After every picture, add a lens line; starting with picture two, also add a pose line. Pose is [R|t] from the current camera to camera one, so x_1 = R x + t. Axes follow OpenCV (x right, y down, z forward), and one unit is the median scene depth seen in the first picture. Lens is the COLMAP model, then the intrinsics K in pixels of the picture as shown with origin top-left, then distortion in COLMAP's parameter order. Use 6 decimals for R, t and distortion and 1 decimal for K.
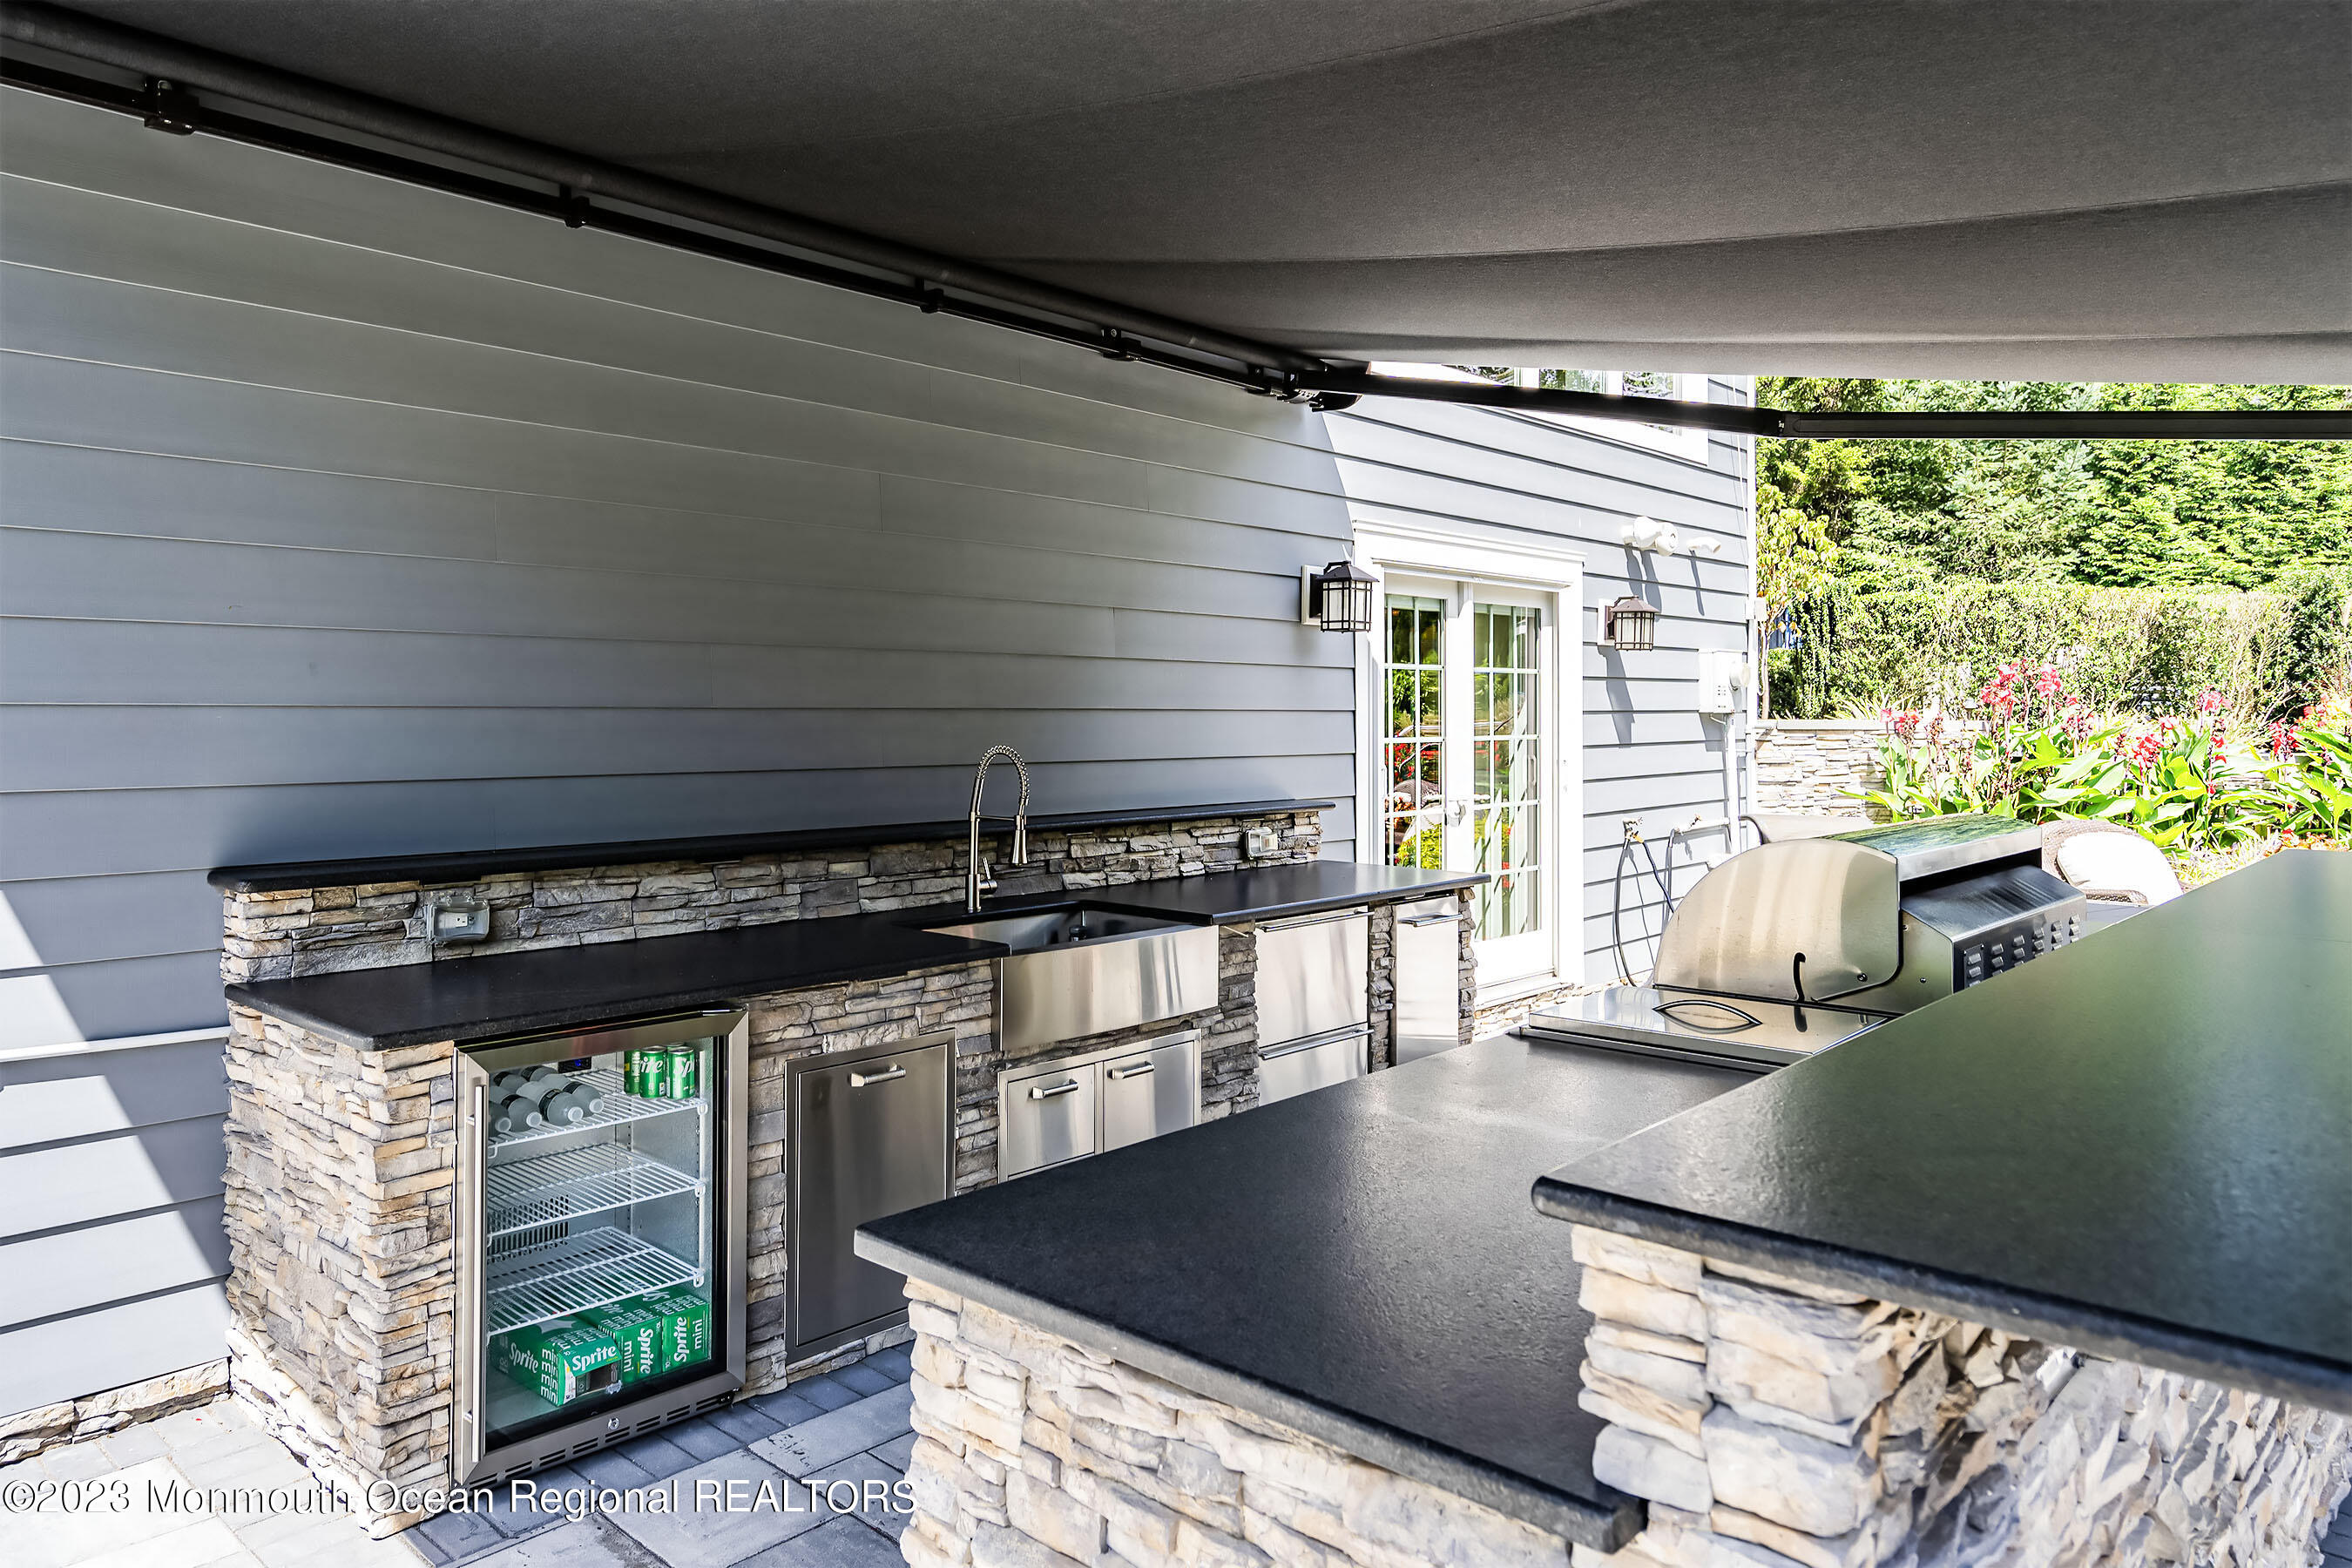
lens RADIAL K [[1612.5, 0, 1168.5], [0, 1612.5, 688.4], [0, 0, 1]] dist [0.068000, 0.000775]
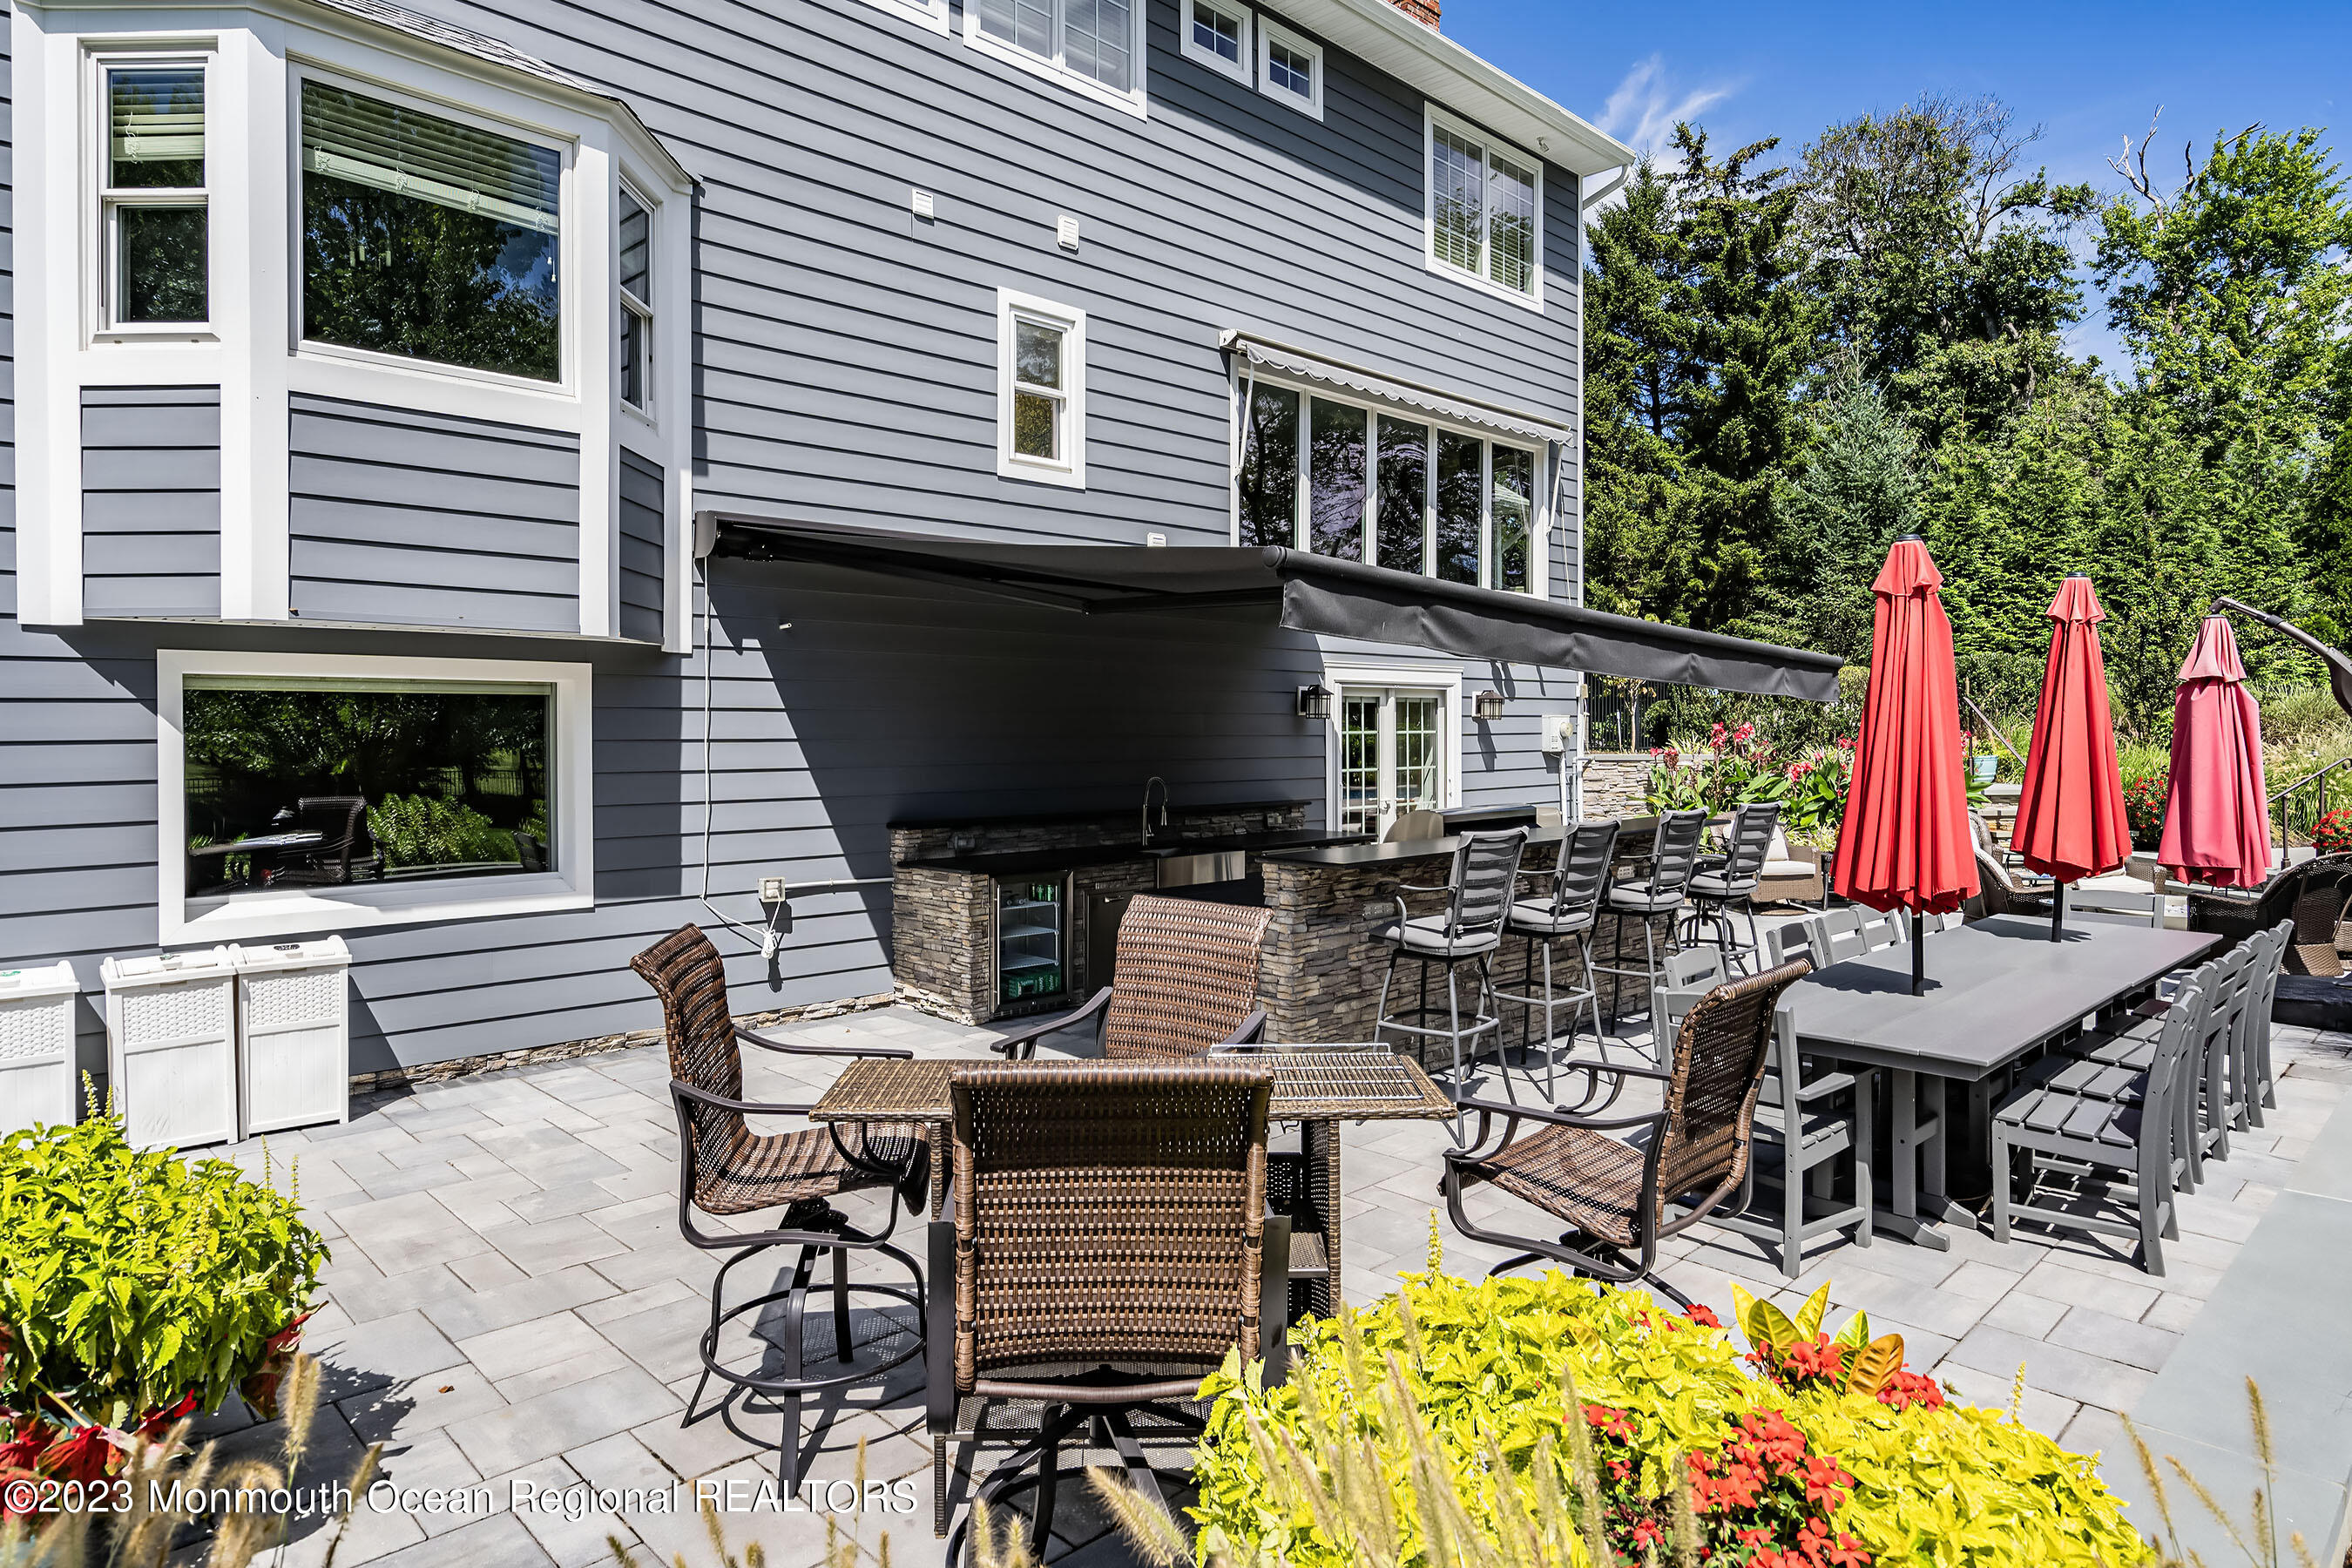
lens RADIAL K [[1390.5, 0, 1171.6], [0, 1390.5, 727.2], [0, 0, 1]] dist [0.004947, 0.000443]
pose [[0.997345, -0.005391, -0.072617, 0.042383], [0.006258, 0.999912, 0.011715, -0.037533], [0.072548, -0.012139, 0.997291, -0.631528]]
